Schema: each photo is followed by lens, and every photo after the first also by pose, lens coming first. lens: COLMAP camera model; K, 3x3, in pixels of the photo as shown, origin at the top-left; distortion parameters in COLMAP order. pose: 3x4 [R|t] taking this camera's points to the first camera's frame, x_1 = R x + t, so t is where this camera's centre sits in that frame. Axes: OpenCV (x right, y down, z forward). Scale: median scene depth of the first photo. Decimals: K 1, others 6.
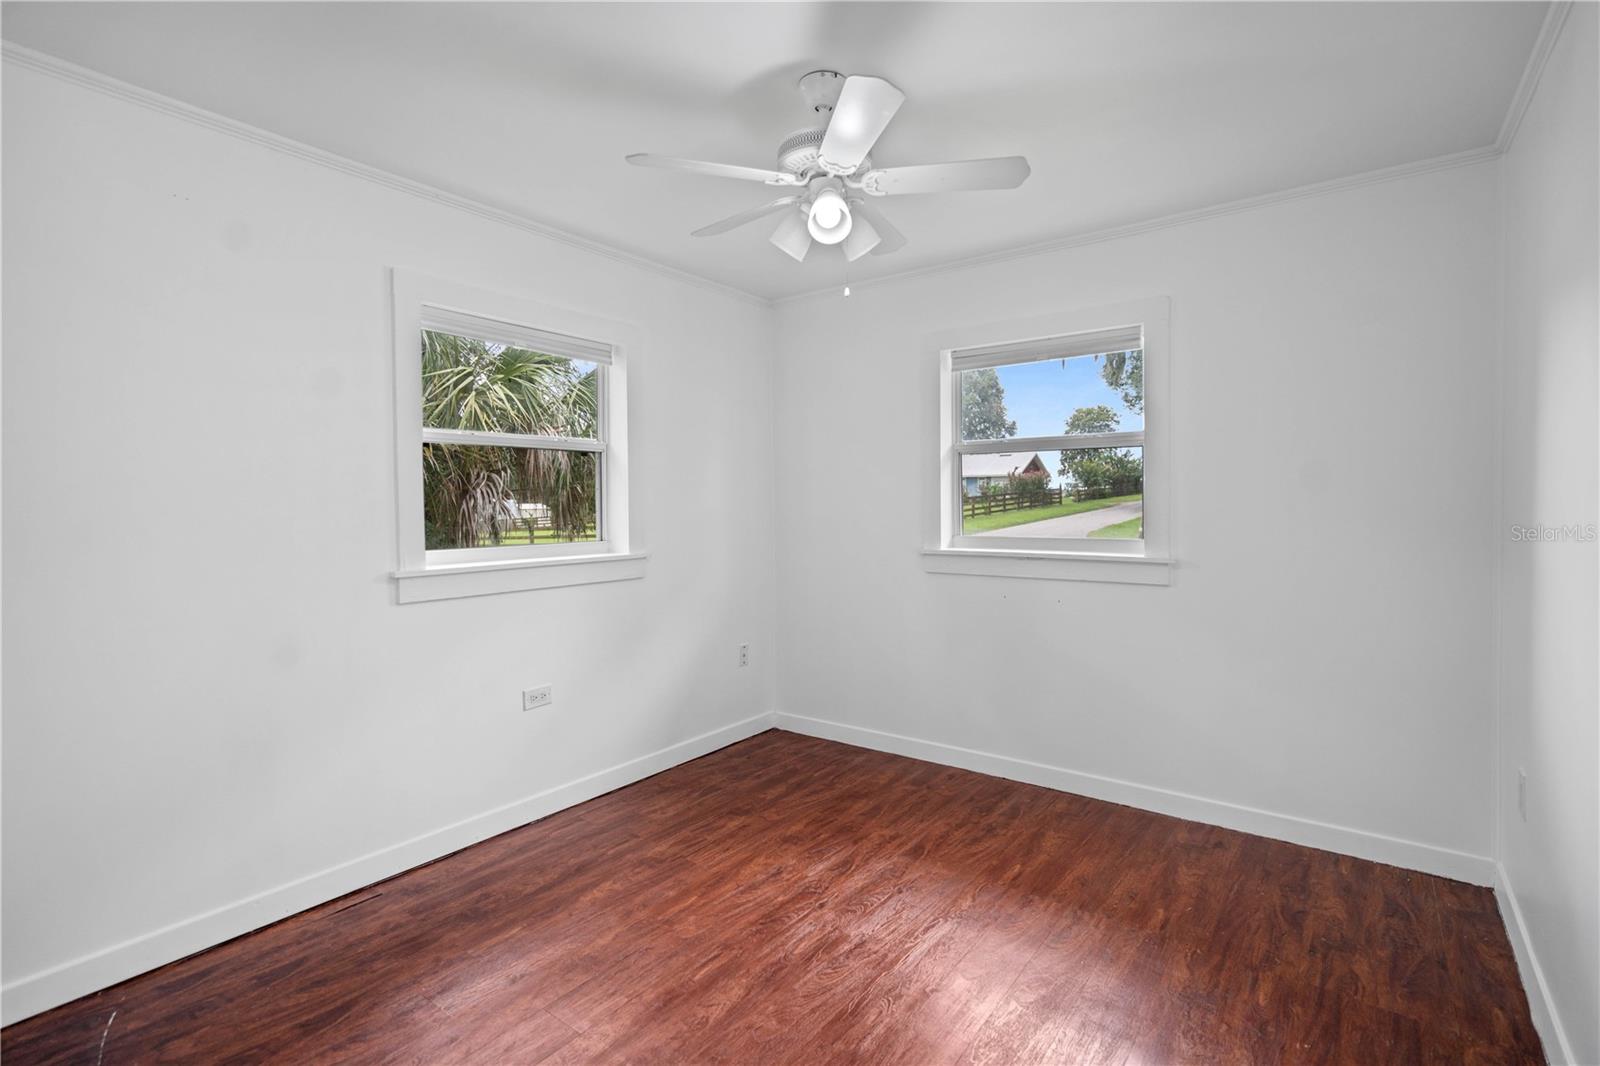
lens RADIAL K [[736.3, 0, 806.6], [0, 736.3, 519.3], [0, 0, 1]] dist [-0.002622, 0.000945]
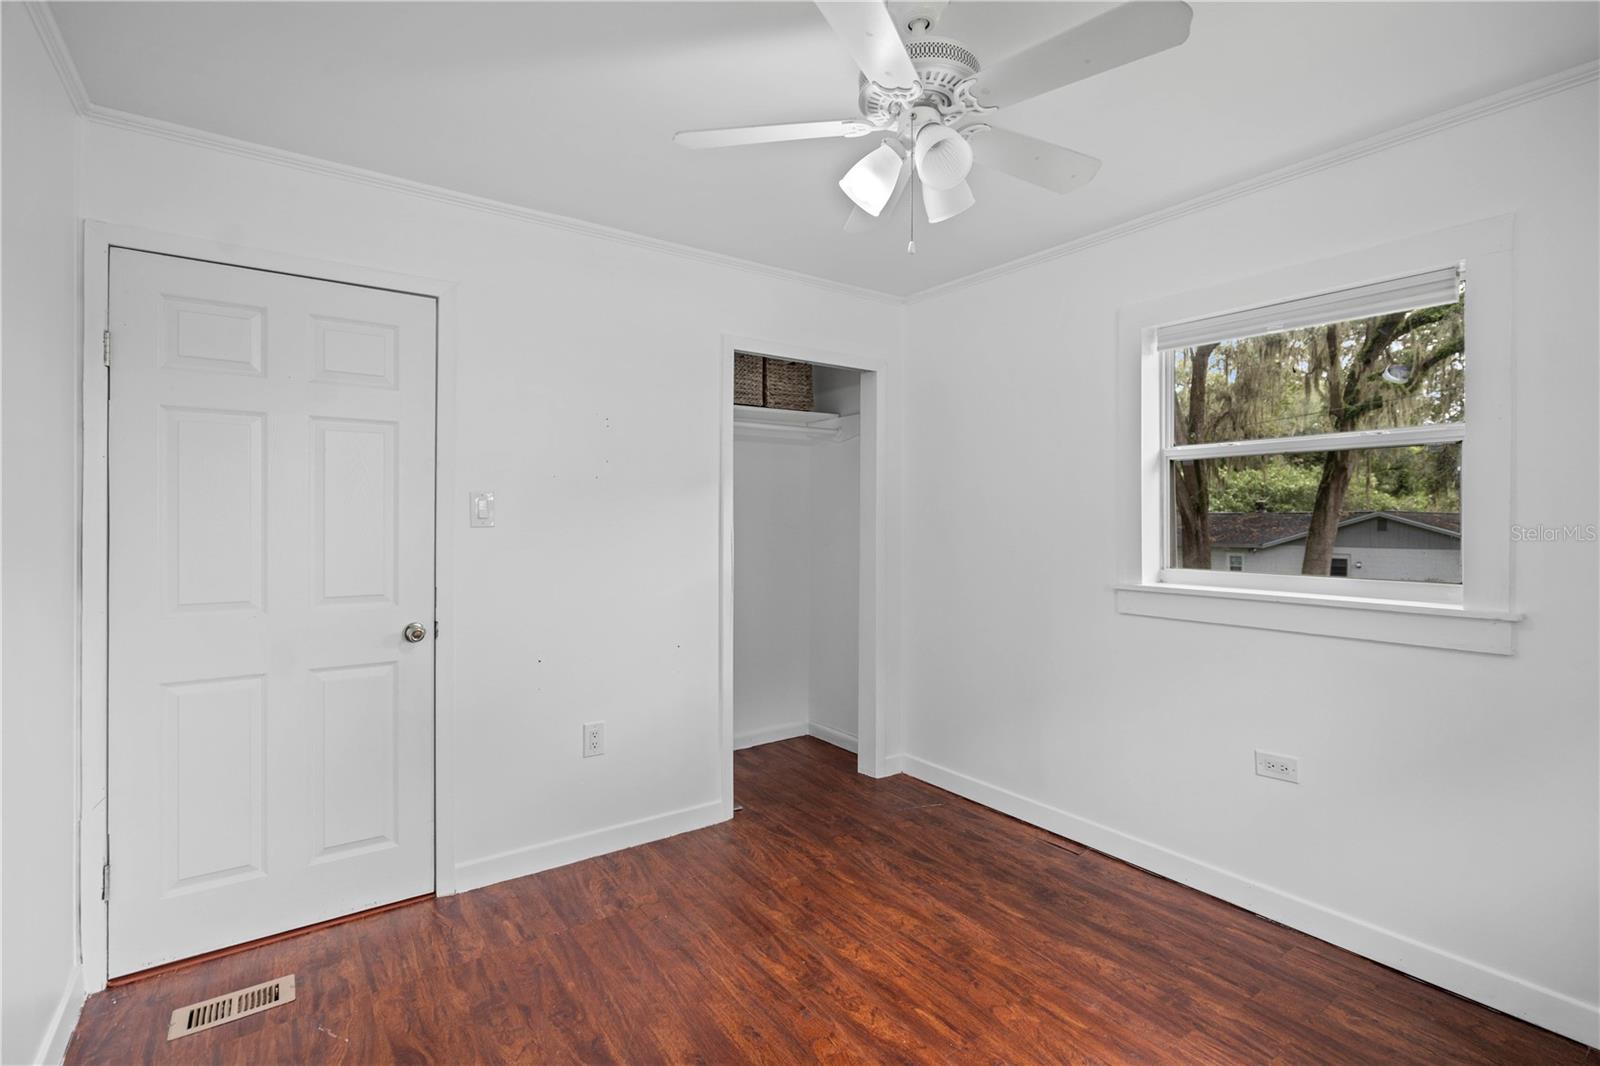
lens RADIAL K [[736.3, 0, 806.2], [0, 736.3, 522.1], [0, 0, 1]] dist [-0.002622, 0.000945]
pose [[-0.288433, 0.007889, -0.957468, 0.657835], [-0.024313, 0.999583, 0.015561, -0.026913], [0.957191, 0.027767, -0.288121, 0.899235]]
